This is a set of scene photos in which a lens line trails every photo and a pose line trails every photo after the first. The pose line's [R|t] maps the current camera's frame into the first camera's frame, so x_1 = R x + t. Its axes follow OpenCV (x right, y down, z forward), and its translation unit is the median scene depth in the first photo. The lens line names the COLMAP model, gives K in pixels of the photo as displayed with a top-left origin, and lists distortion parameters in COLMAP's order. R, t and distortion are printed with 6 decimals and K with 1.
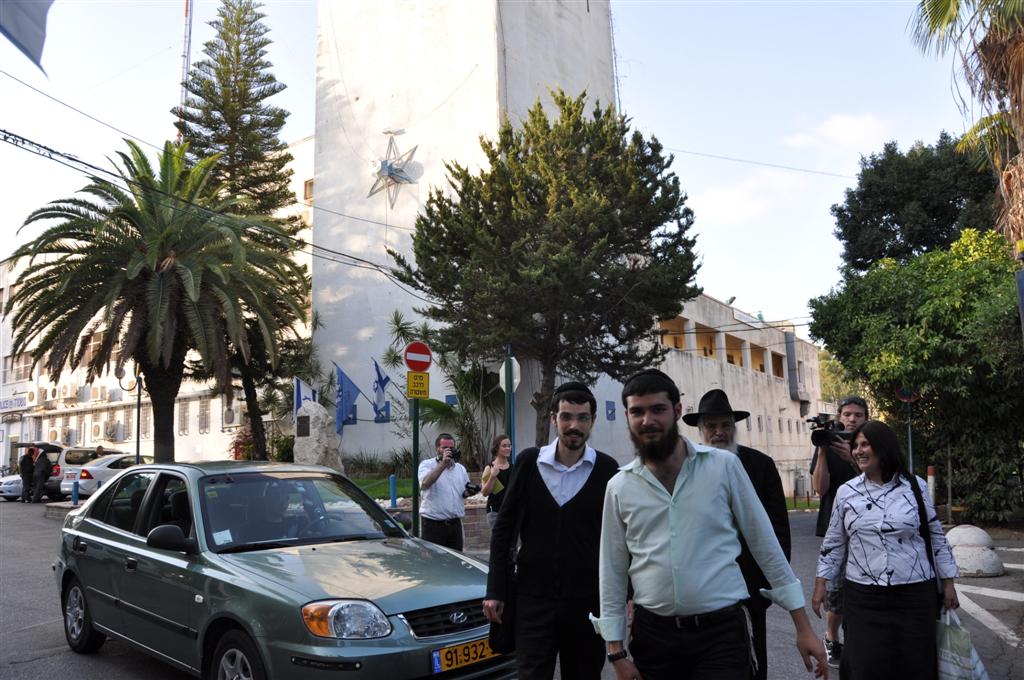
lens RADIAL K [[807.9, 0, 512.0], [0, 807.9, 340.0], [0, 0, 1]] dist [-0.176221, 0.156532]
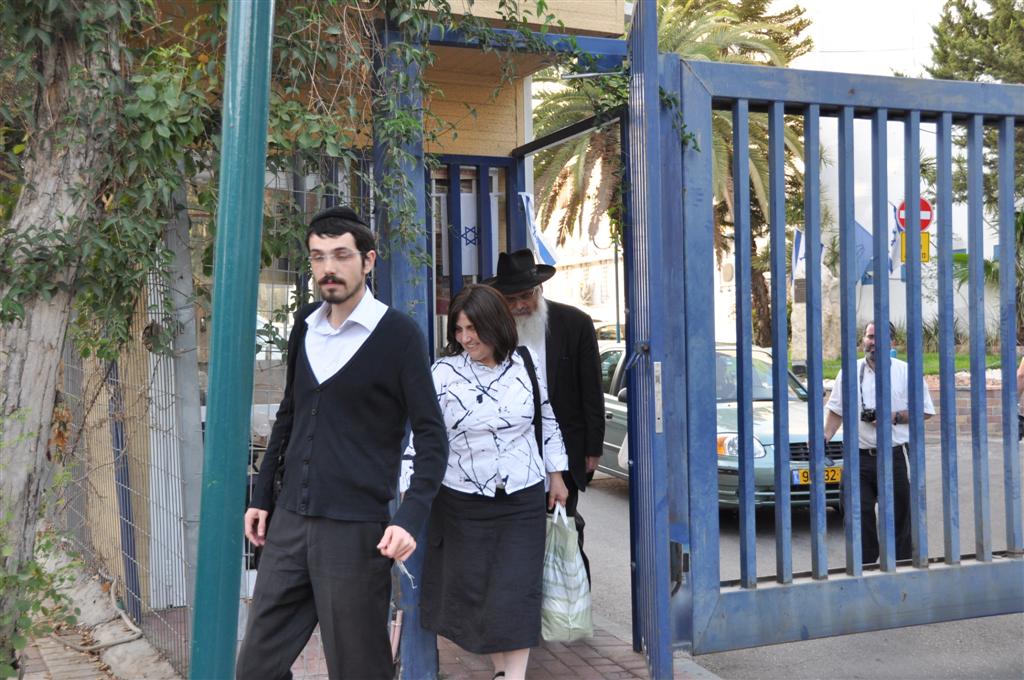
lens RADIAL K [[1304.9, 0, 512.0], [0, 1304.9, 340.0], [0, 0, 1]] dist [0.009551, 0.505362]
pose [[0.863522, 0.012474, -0.504157, 0.165168], [0.070484, 0.986897, 0.145144, -0.060298], [0.499361, -0.160870, 0.851328, -0.324597]]
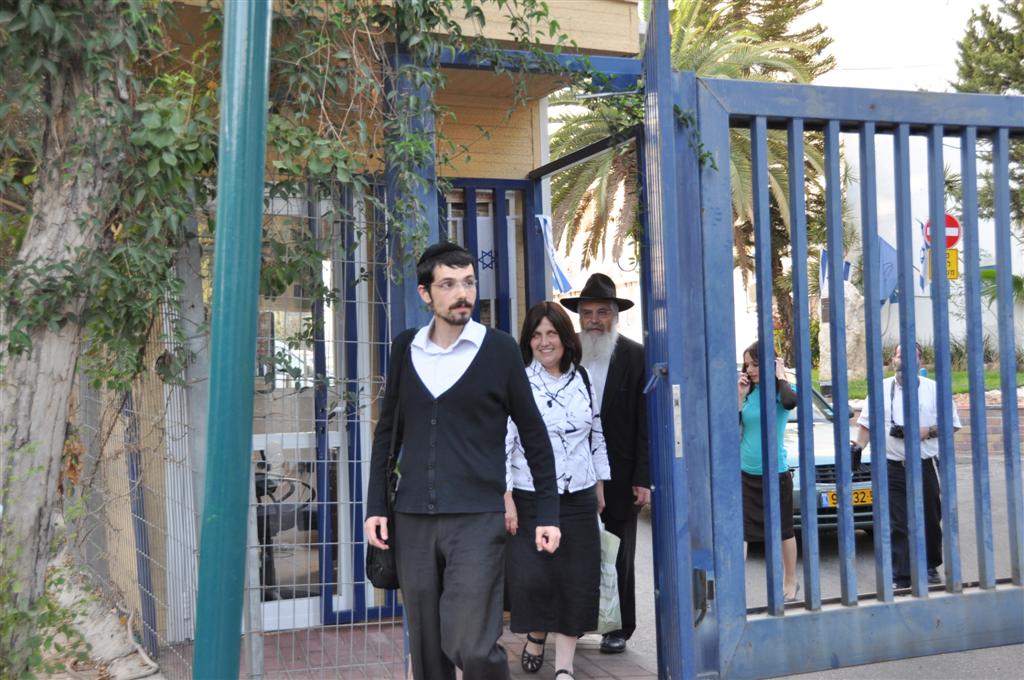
lens RADIAL K [[1304.9, 0, 512.0], [0, 1304.9, 340.0], [0, 0, 1]] dist [0.009551, 0.505362]
pose [[0.852443, -0.009772, -0.522729, 0.164909], [0.088104, 0.988212, 0.125202, -0.059338], [0.515343, -0.152782, 0.843255, -0.317917]]
